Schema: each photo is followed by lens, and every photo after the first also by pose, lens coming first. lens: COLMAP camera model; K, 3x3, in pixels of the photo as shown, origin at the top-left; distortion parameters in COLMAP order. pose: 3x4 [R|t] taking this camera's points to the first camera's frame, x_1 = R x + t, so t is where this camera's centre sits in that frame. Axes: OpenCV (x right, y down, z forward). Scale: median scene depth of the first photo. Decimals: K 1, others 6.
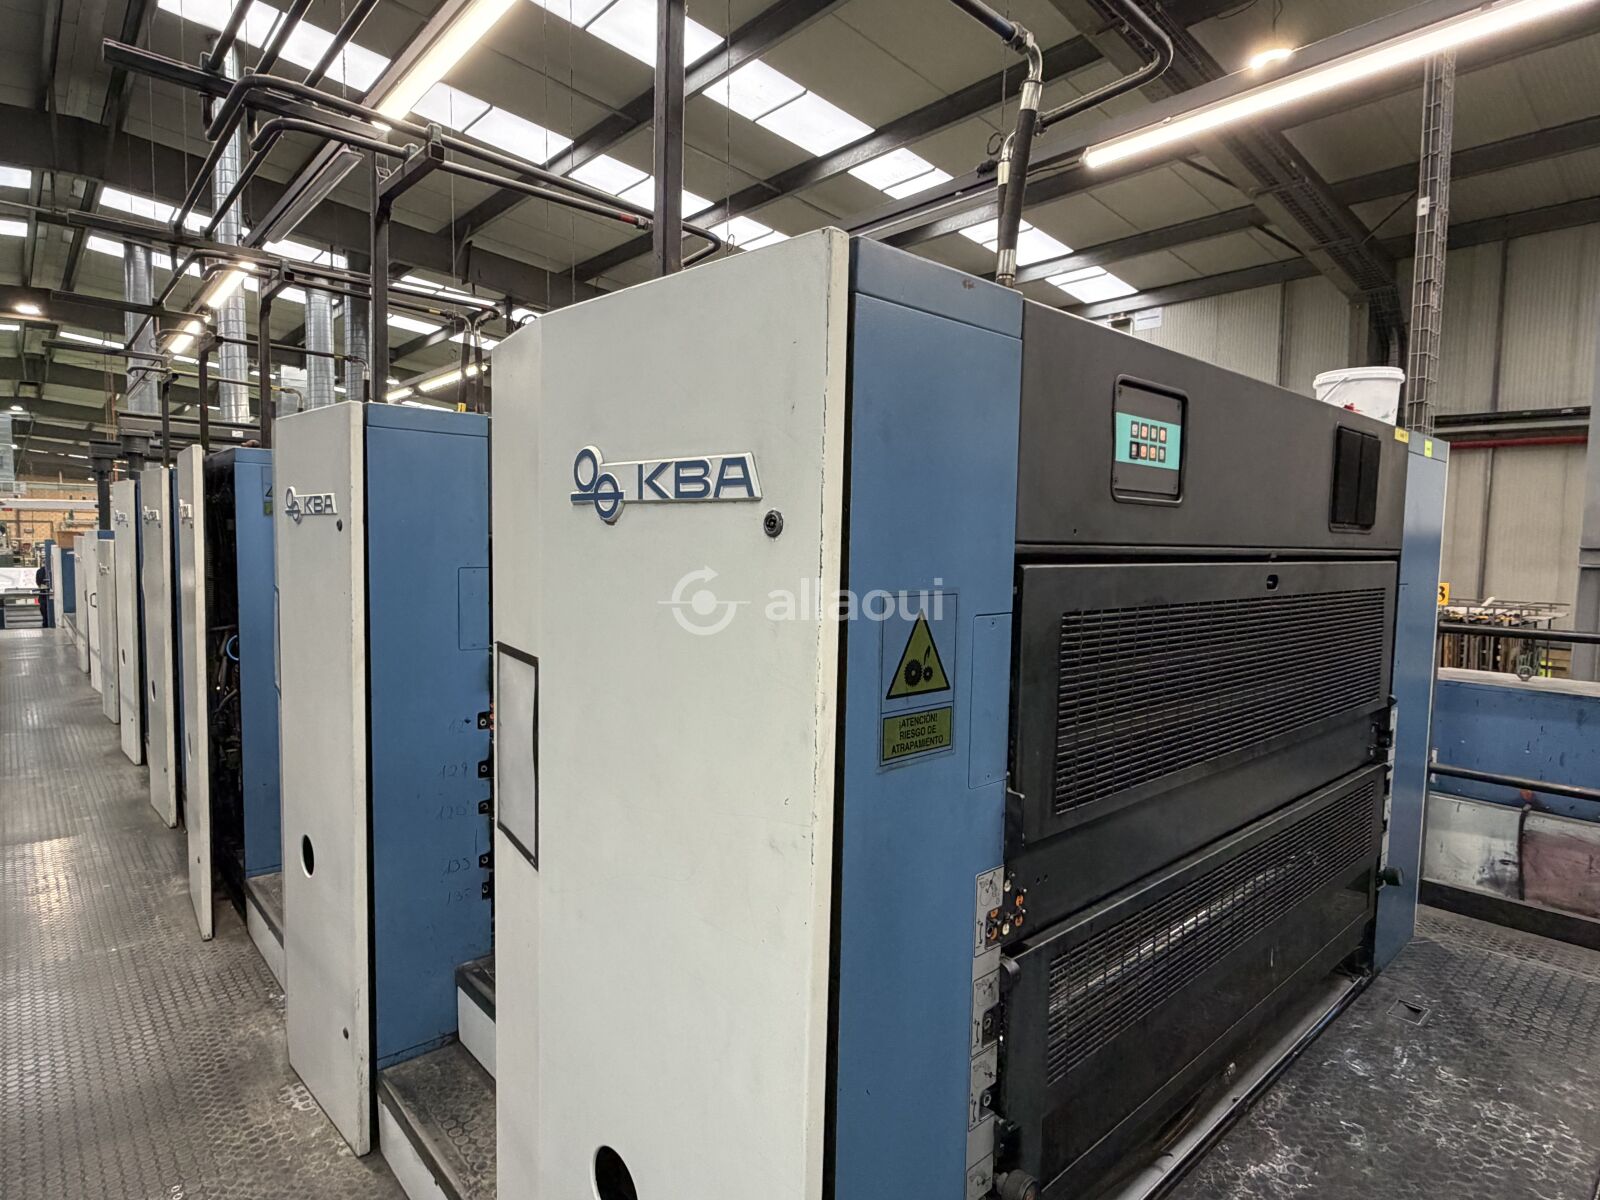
lens RADIAL K [[878.2, 0, 789.5], [0, 878.2, 608.1], [0, 0, 1]] dist [-0.001475, -0.000419]
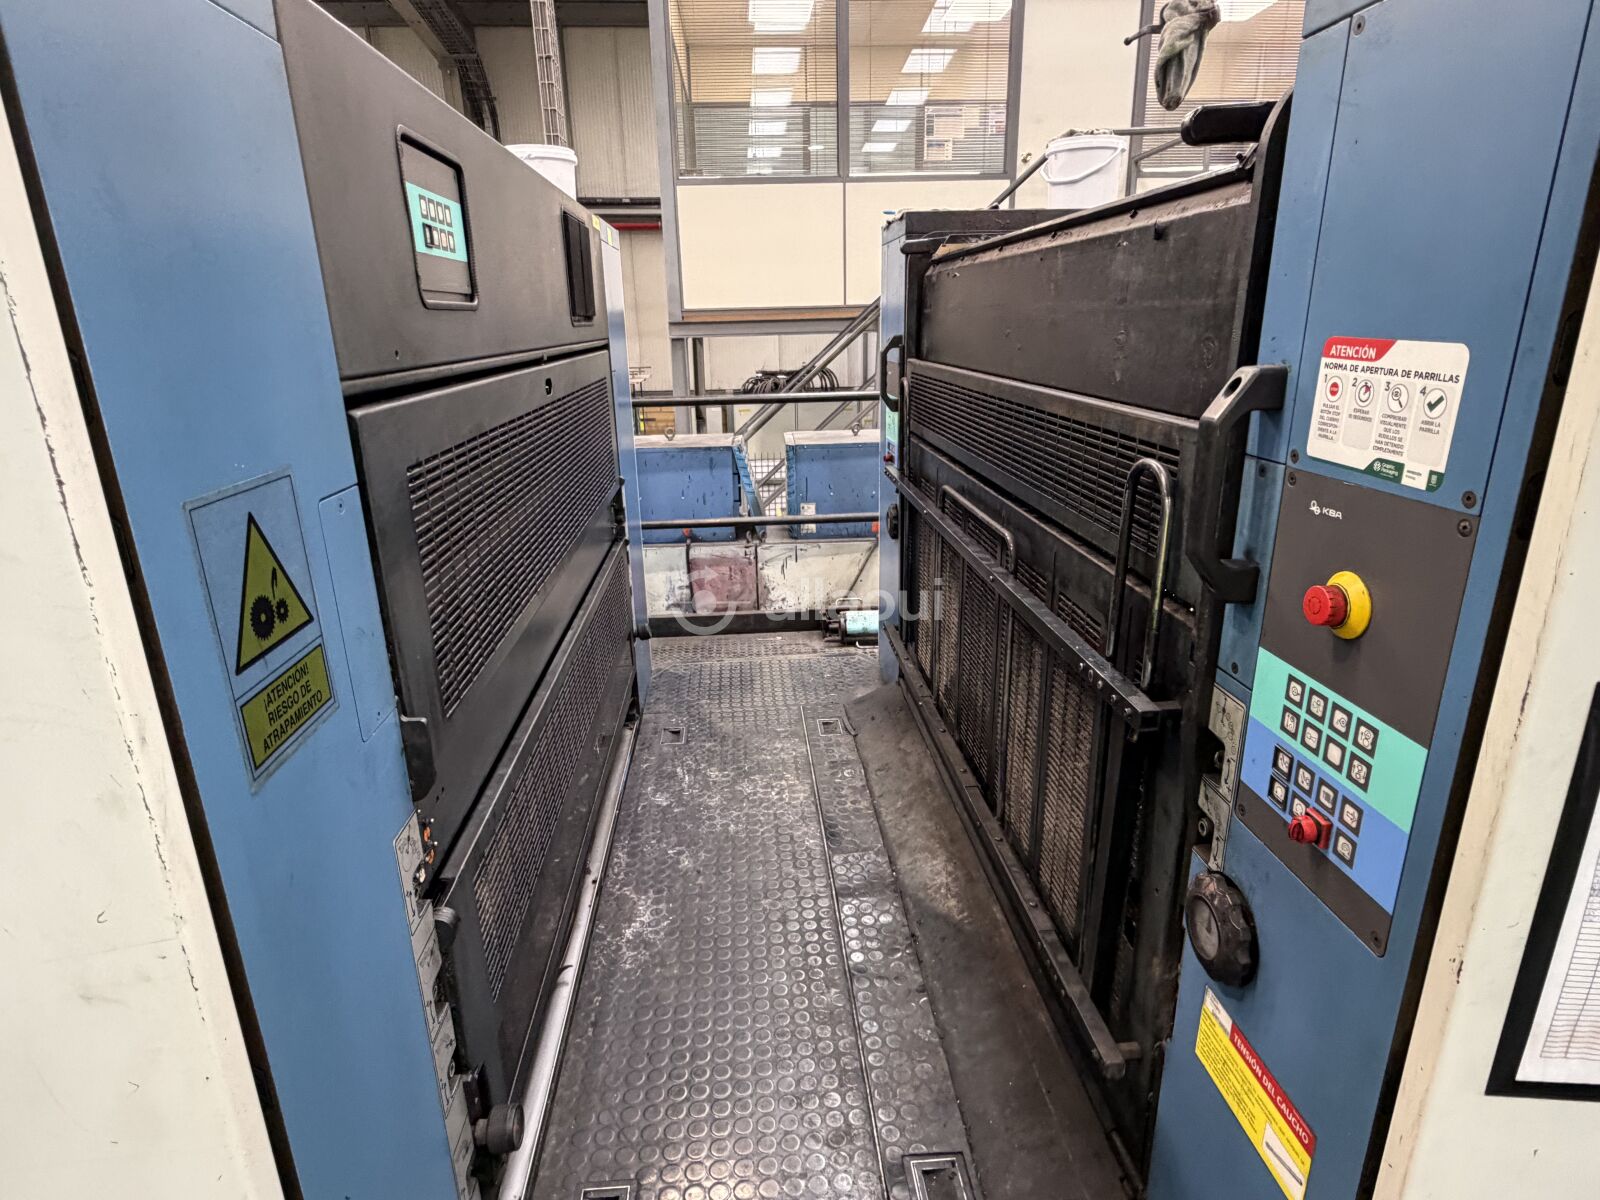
lens RADIAL K [[874.2, 0, 797.8], [0, 874.2, 596.6], [0, 0, 1]] dist [-0.000948, -0.000496]
pose [[0.607131, -0.266860, 0.748451, -0.056389], [0.087900, 0.958693, 0.270519, -0.047726], [-0.789725, -0.098452, 0.605509, 0.213954]]
